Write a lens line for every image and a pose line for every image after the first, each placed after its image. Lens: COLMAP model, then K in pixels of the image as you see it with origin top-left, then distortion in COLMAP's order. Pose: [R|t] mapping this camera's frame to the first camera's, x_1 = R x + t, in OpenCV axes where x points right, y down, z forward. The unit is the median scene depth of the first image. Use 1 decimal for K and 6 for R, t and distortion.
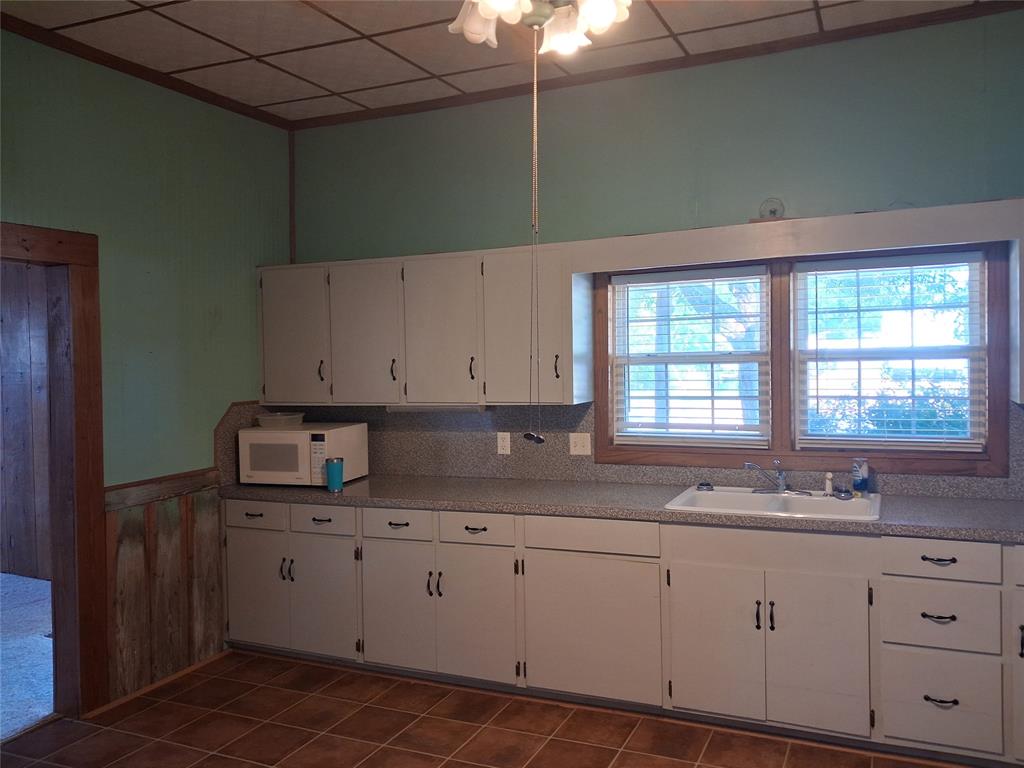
lens RADIAL K [[812.5, 0, 514.7], [0, 812.5, 372.1], [0, 0, 1]] dist [0.029287, -0.006322]
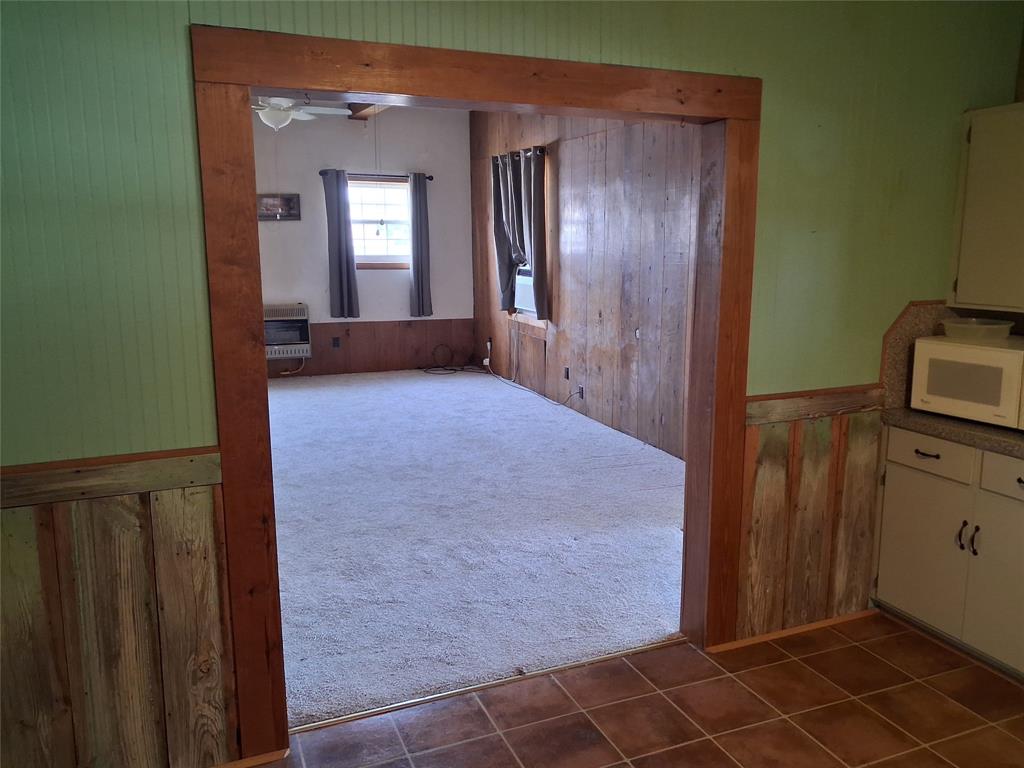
lens RADIAL K [[803.0, 0, 512.0], [0, 803.0, 384.0], [0, 0, 1]] dist [0.026750, -0.097212]
pose [[0.727206, 0.130850, -0.673832, -0.115818], [-0.024701, 0.986015, 0.164815, -0.000372], [0.685974, -0.103211, 0.720268, 0.229304]]
